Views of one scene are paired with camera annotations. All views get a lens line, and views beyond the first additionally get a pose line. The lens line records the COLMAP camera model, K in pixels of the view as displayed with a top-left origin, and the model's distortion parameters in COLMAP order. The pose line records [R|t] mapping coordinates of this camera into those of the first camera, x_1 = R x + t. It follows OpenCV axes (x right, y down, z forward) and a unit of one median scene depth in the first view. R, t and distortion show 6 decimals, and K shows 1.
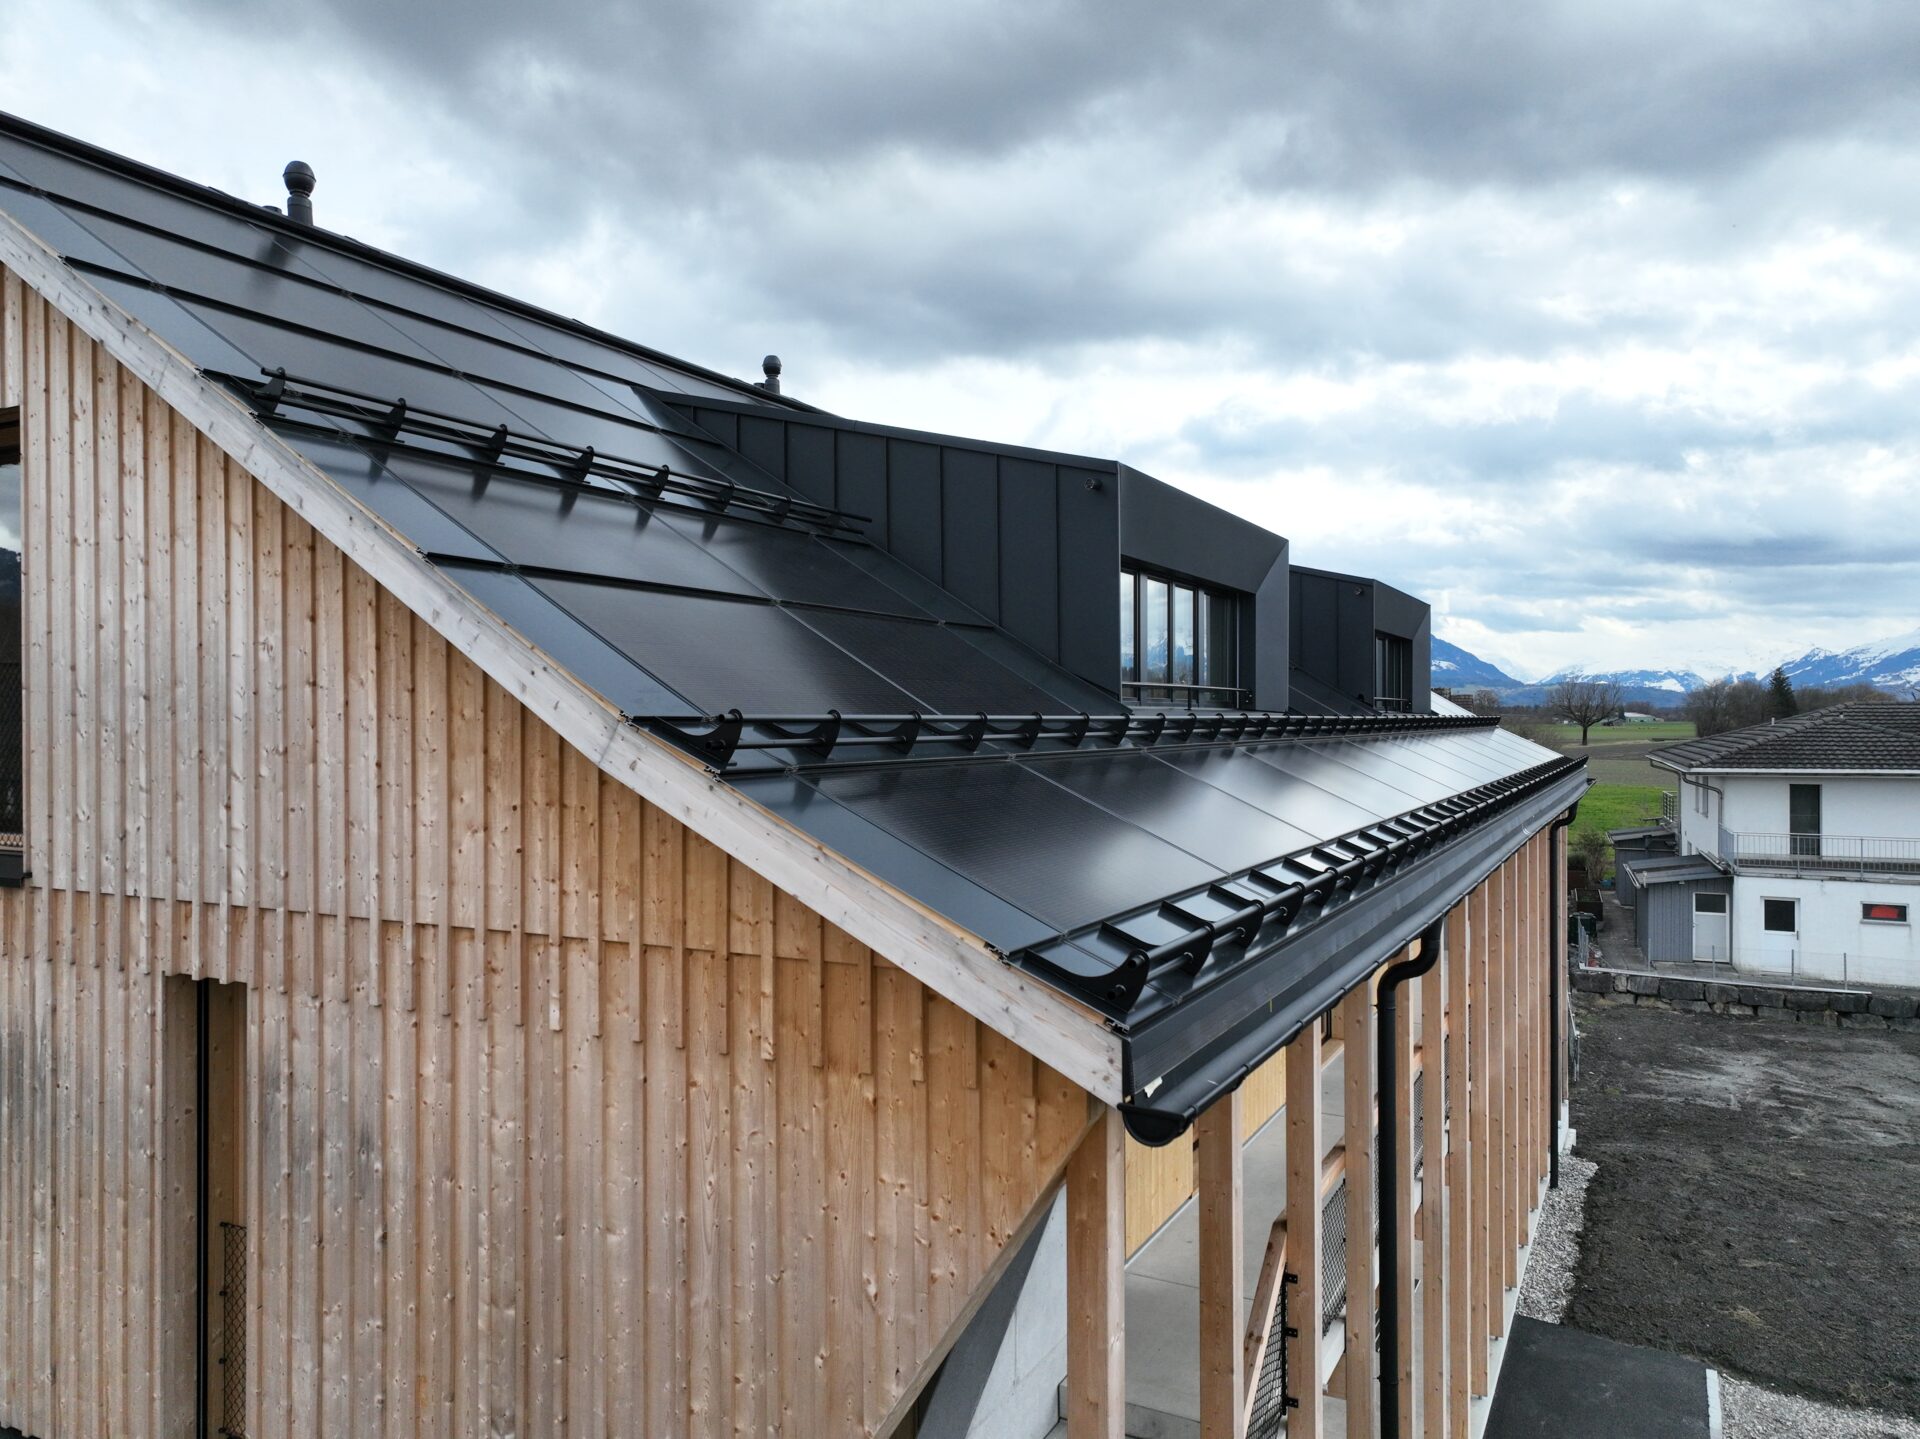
lens RADIAL K [[1349.4, 0, 955.4], [0, 1349.4, 716.9], [0, 0, 1]] dist [-0.004161, 0.021190]
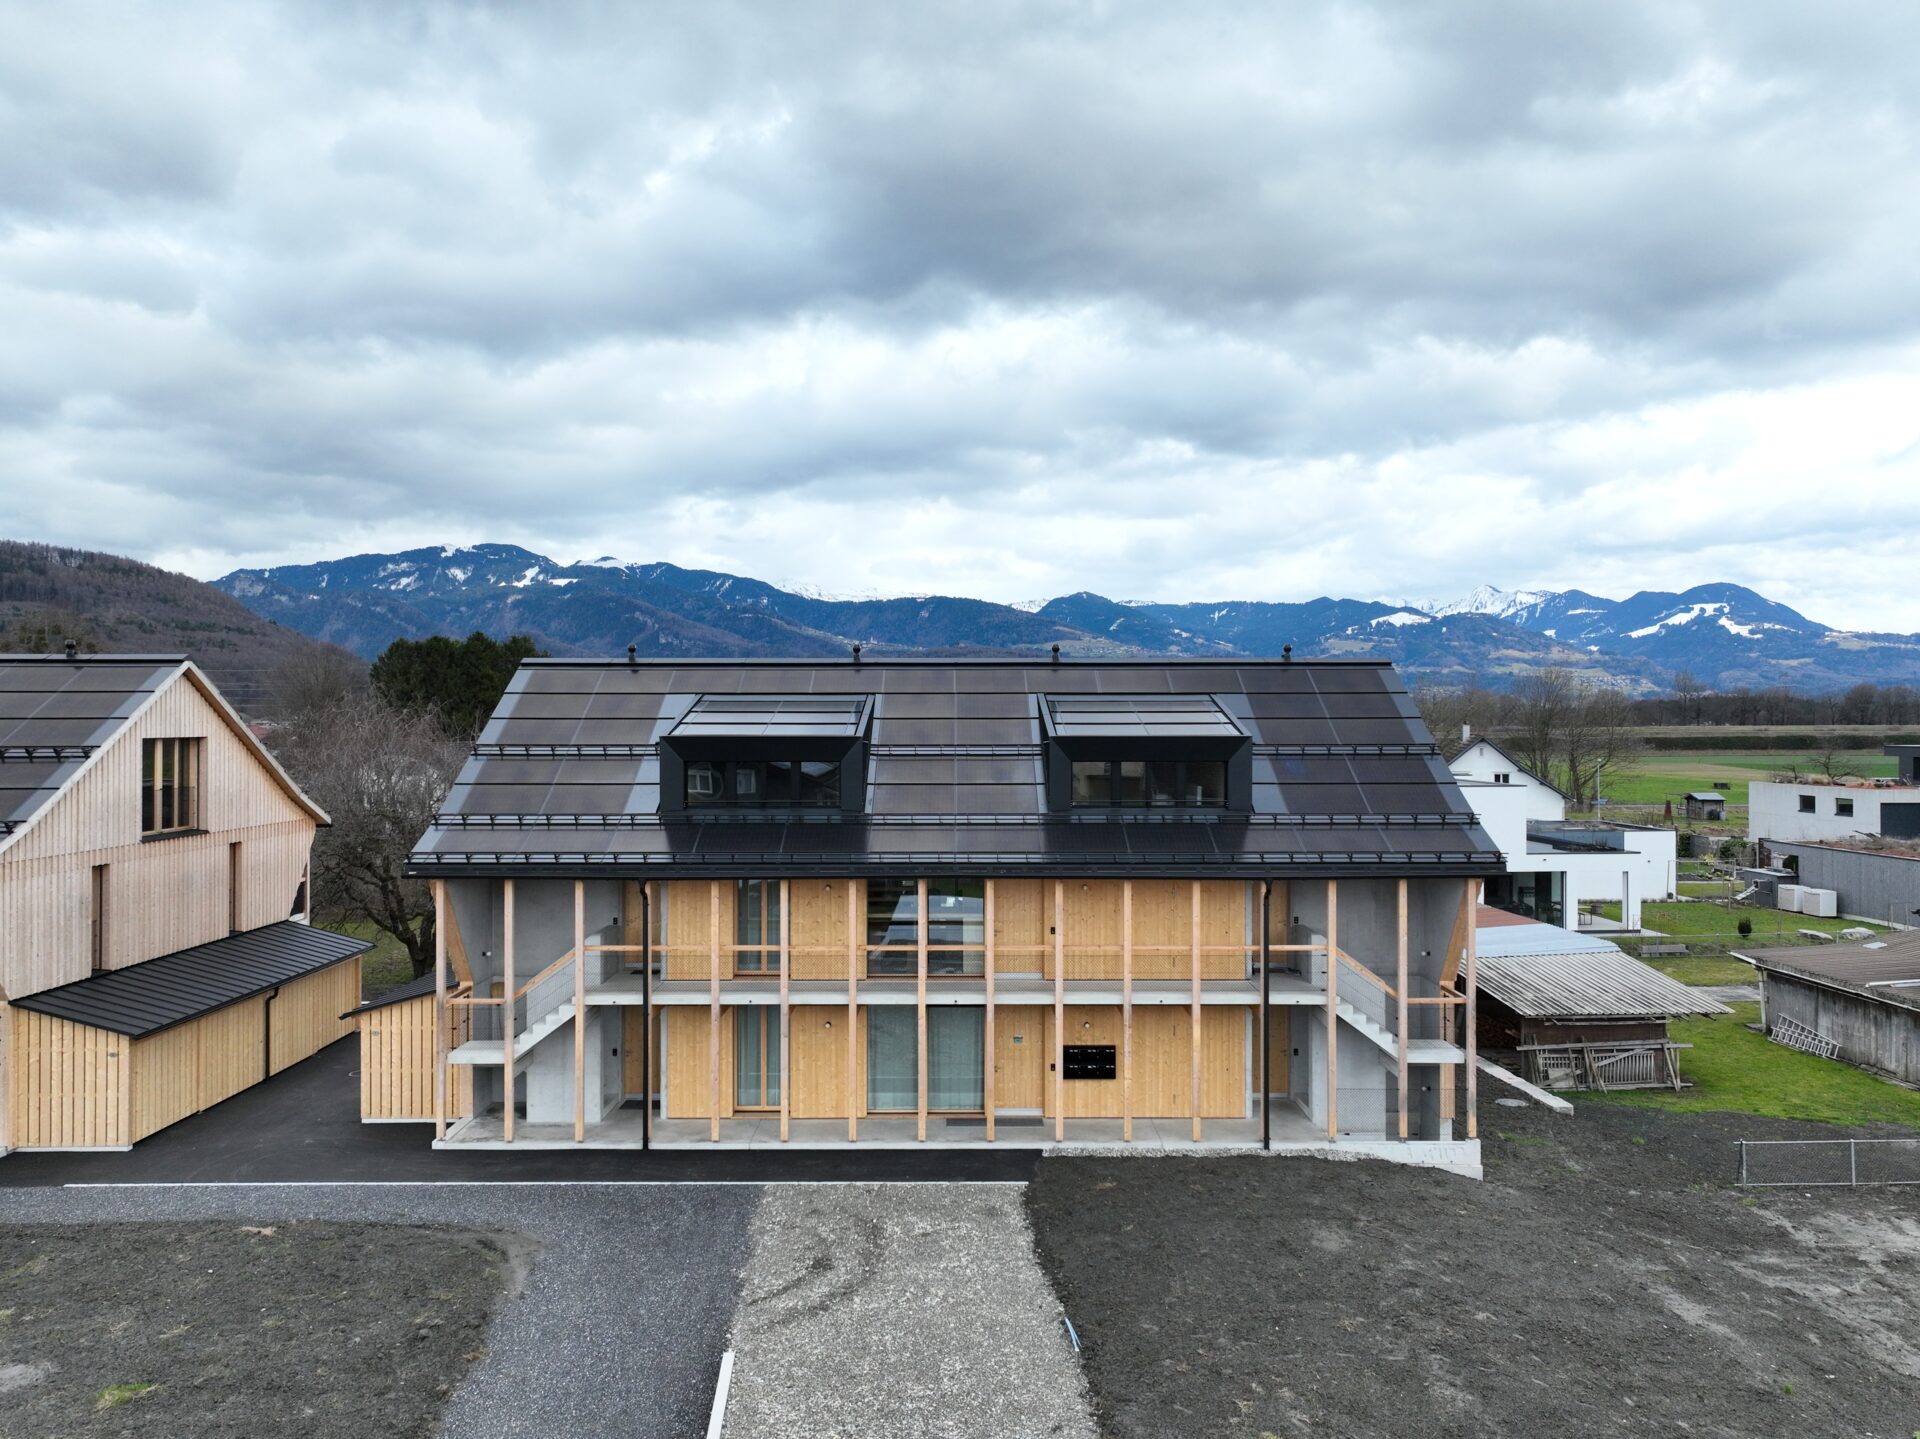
lens RADIAL K [[1349.4, 0, 957.5], [0, 1349.4, 718.3], [0, 0, 1]] dist [-0.004161, 0.021190]
pose [[0.468451, 0.001572, -0.883488, 4.500870], [0.000851, 0.999997, 0.002230, -0.319043], [0.883489, -0.001796, 0.468448, 0.127020]]
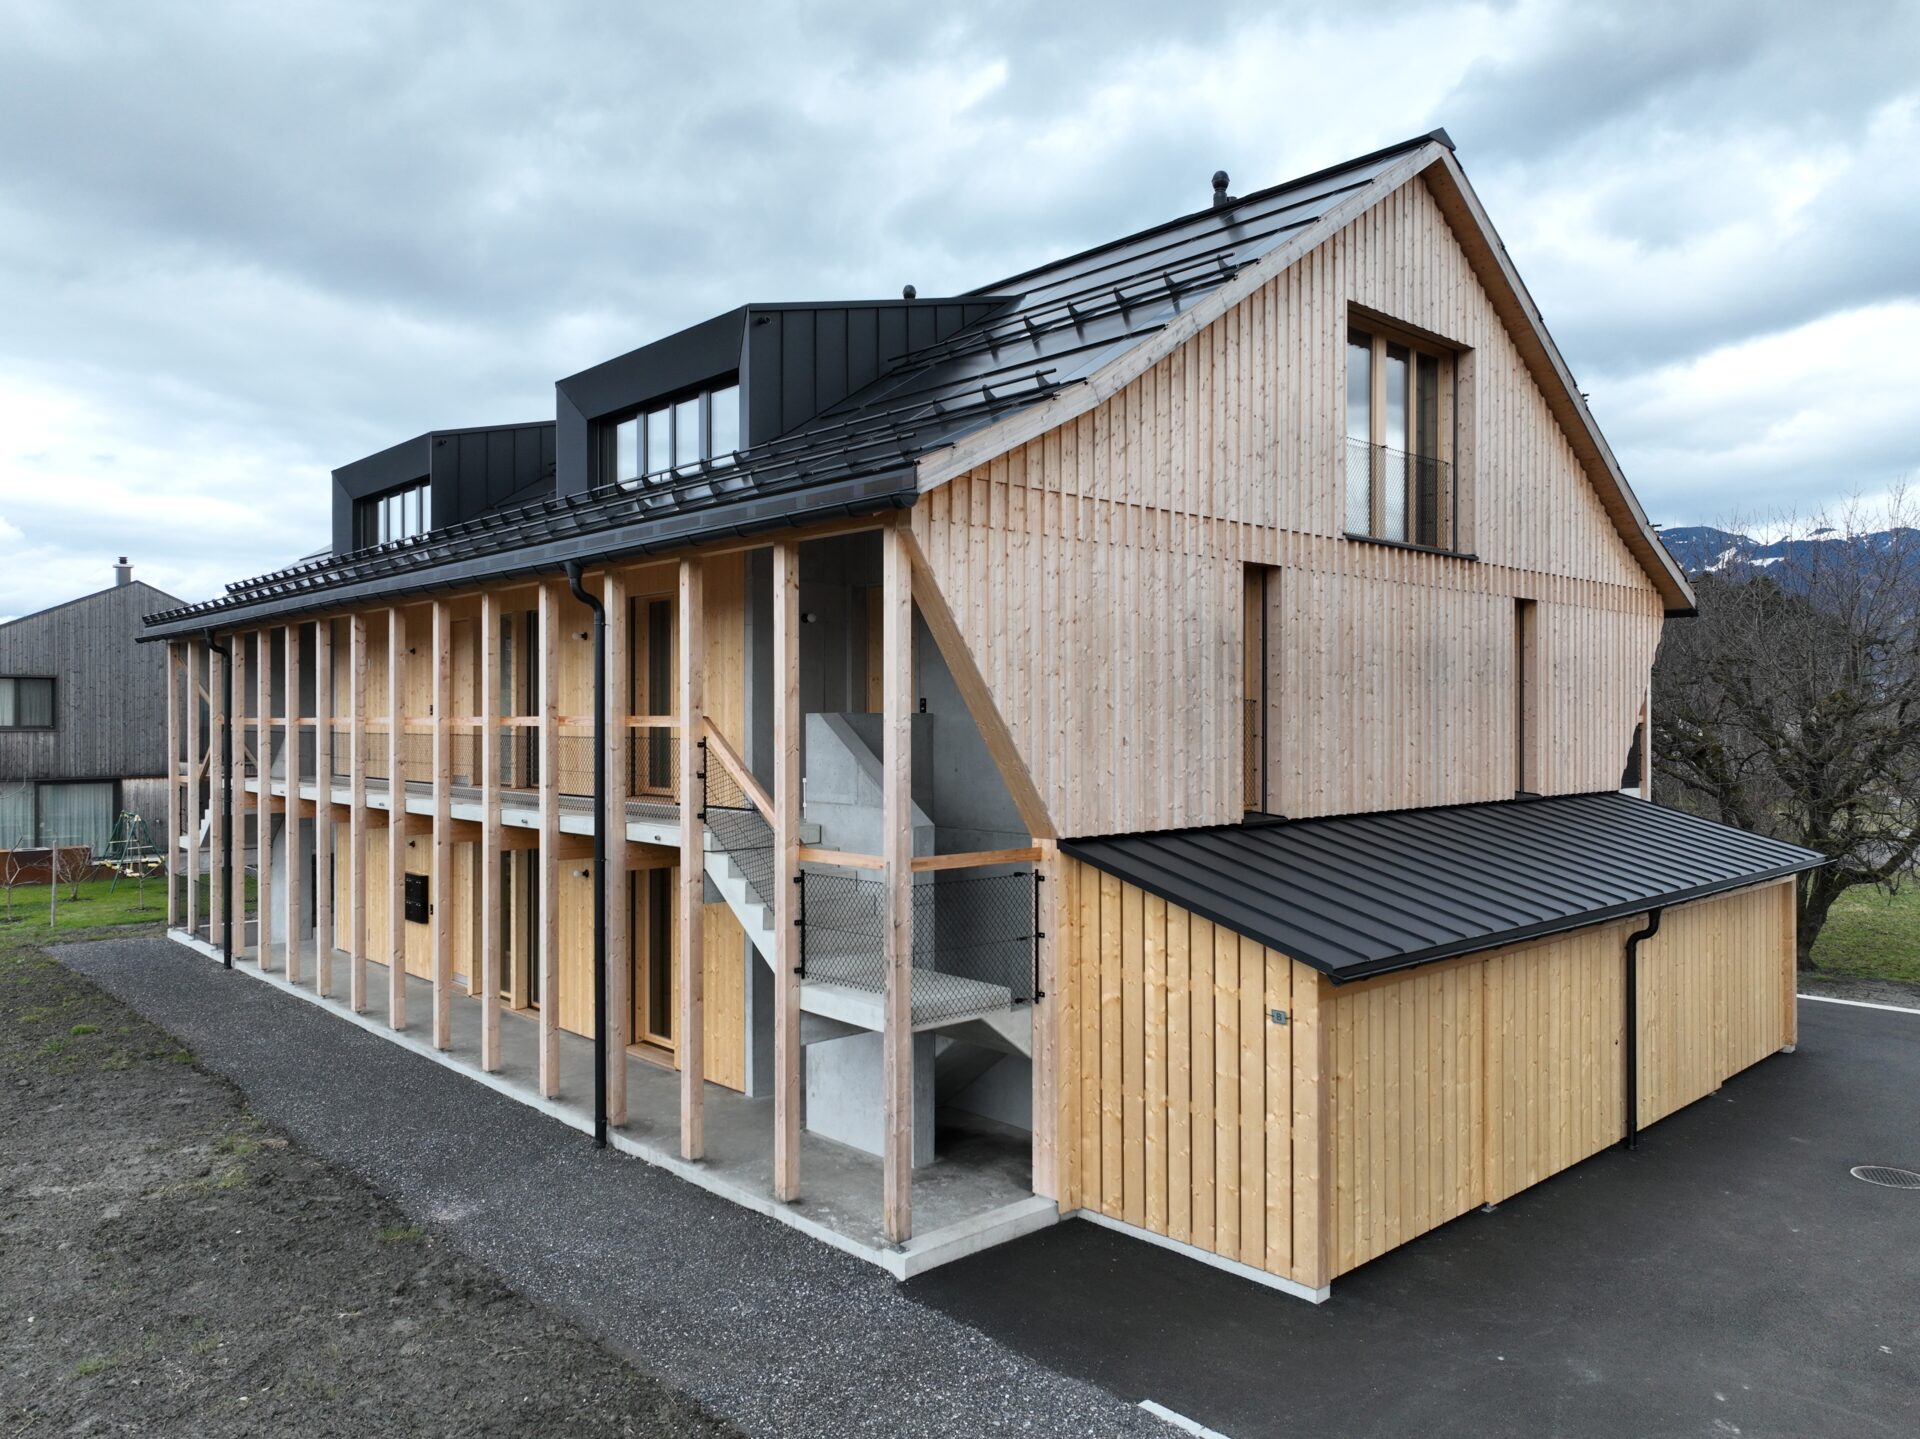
lens RADIAL K [[1349.4, 0, 958.4], [0, 1349.4, 716.9], [0, 0, 1]] dist [-0.004161, 0.021190]
pose [[-0.328693, 0.001509, -0.944436, 1.106119], [0.003918, 0.999992, 0.000234, 0.396129], [0.944429, -0.003624, -0.328696, -0.066863]]
